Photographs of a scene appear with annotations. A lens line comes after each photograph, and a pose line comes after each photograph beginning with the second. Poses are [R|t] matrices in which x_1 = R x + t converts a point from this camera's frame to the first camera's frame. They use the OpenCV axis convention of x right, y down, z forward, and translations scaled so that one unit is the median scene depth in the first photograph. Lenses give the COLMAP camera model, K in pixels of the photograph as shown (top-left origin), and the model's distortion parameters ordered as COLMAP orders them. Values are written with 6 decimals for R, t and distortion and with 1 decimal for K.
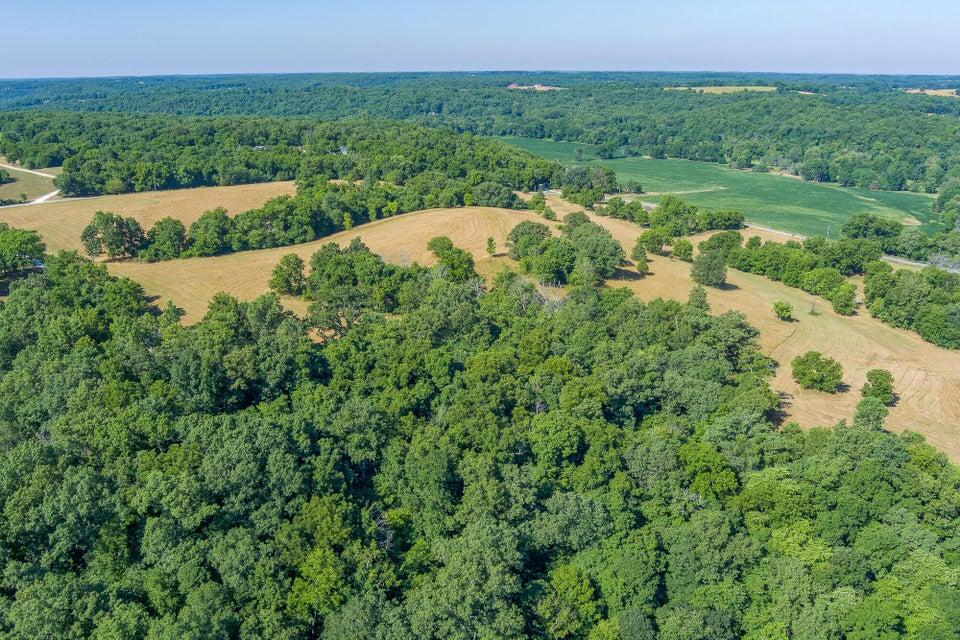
lens RADIAL K [[775.2, 0, 476.9], [0, 775.2, 320.7], [0, 0, 1]] dist [-0.072859, 0.017153]
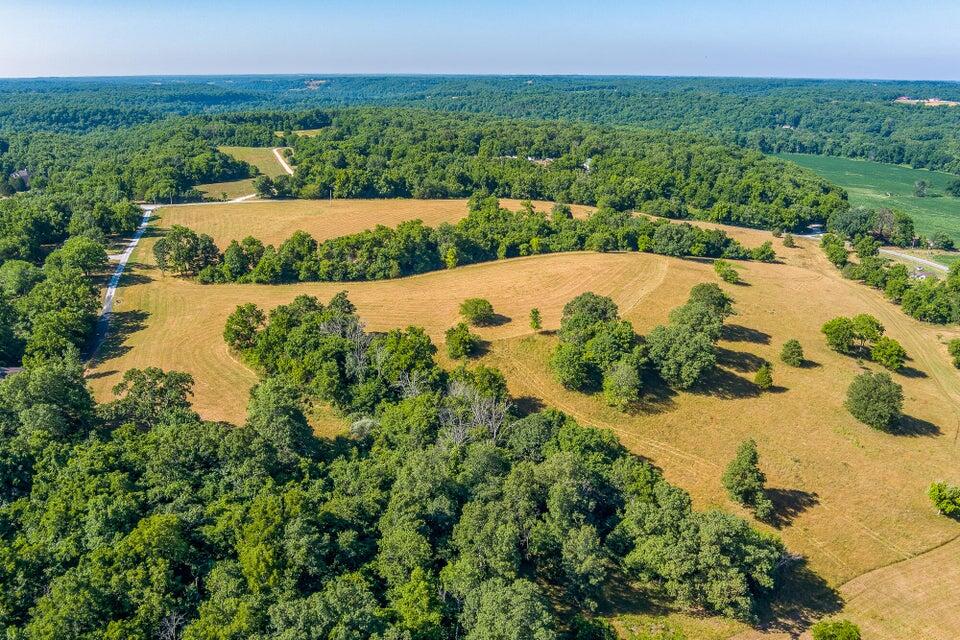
lens RADIAL K [[775.2, 0, 481.1], [0, 775.2, 314.3], [0, 0, 1]] dist [-0.072859, 0.017153]
pose [[0.882949, 0.143902, -0.446872, 0.199370], [-0.148791, 0.988569, 0.024352, -0.072079], [0.445268, 0.044989, 0.894267, 0.189183]]
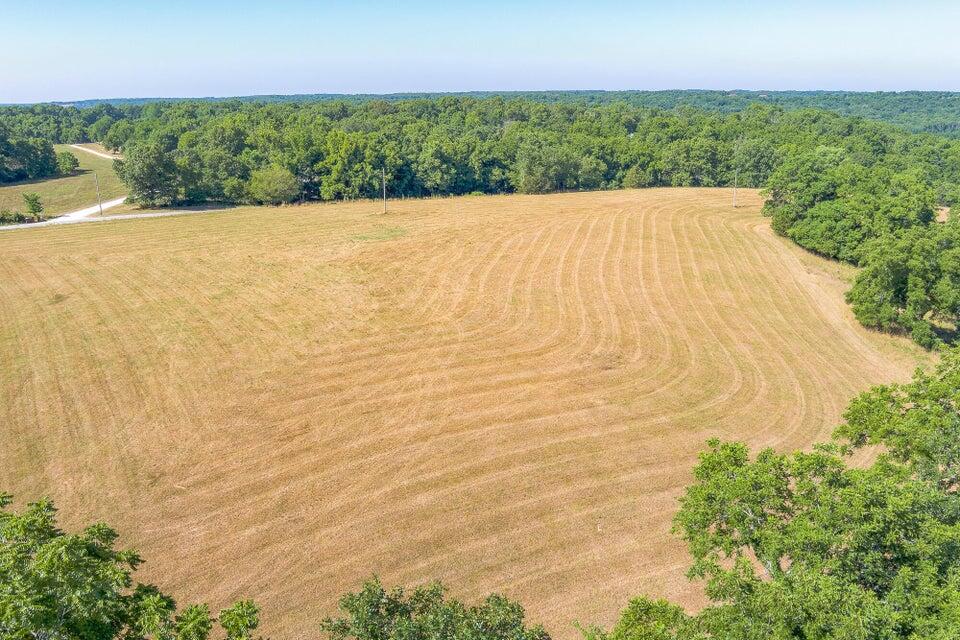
lens RADIAL K [[775.2, 0, 479.8], [0, 775.2, 320.7], [0, 0, 1]] dist [-0.072859, 0.017153]
pose [[0.982132, 0.048625, -0.181800, -0.288346], [-0.054200, 0.998196, -0.025820, -0.099604], [0.180217, 0.035213, 0.982996, 0.616943]]
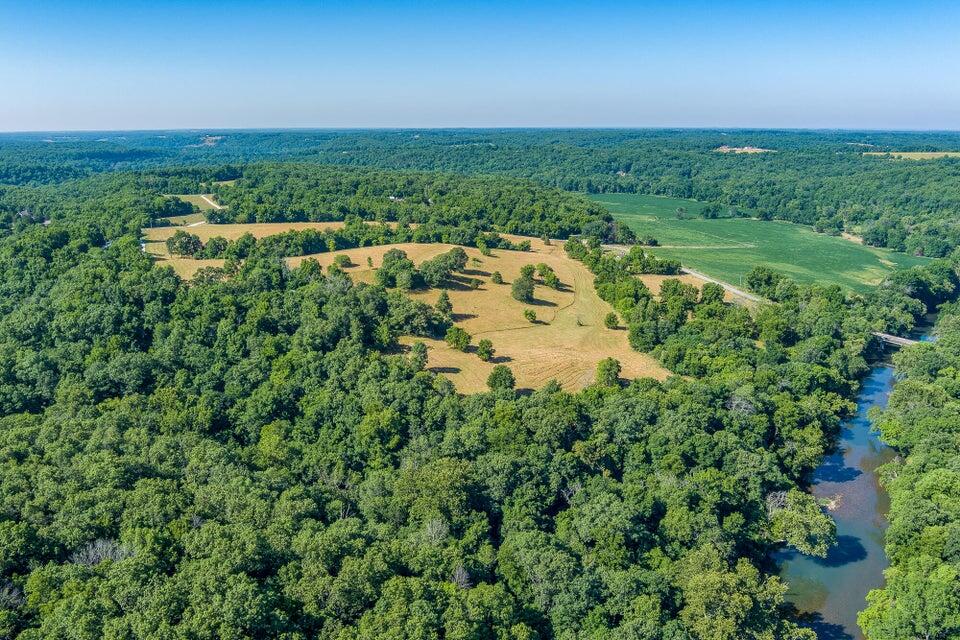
lens RADIAL K [[775.2, 0, 477.9], [0, 775.2, 322.6], [0, 0, 1]] dist [-0.072859, 0.017153]
pose [[0.936033, 0.086465, -0.341125, 0.509203], [-0.107966, 0.993157, -0.044519, 0.049178], [0.334941, 0.078501, 0.938963, -0.278996]]
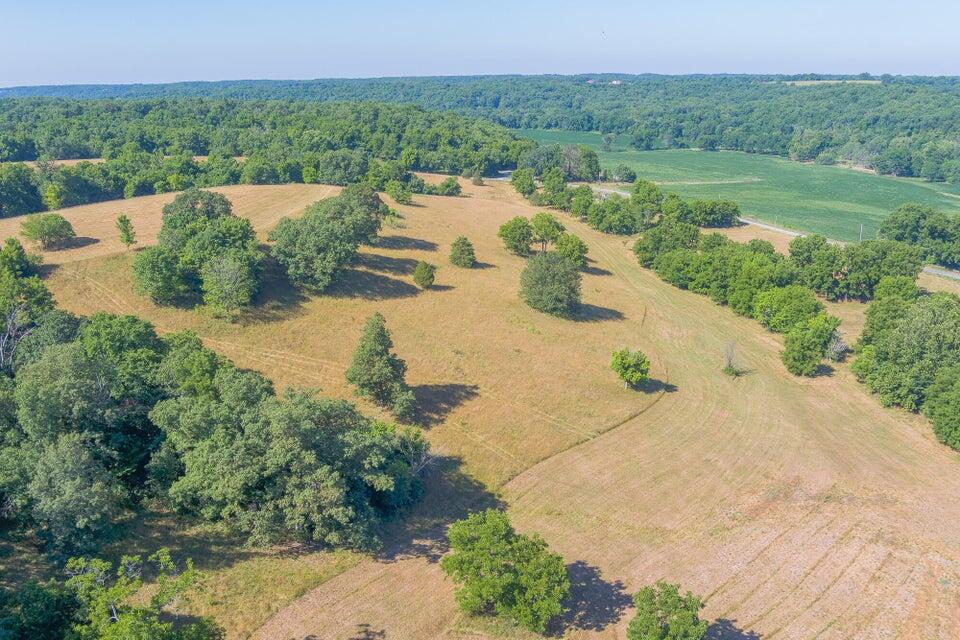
lens RADIAL K [[775.2, 0, 480.1], [0, 775.2, 317.5], [0, 0, 1]] dist [-0.072859, 0.017153]
pose [[0.990439, 0.035041, -0.133427, 0.228836], [-0.036908, 0.999252, -0.011543, -0.022884], [0.132923, 0.016357, 0.990991, 0.305448]]
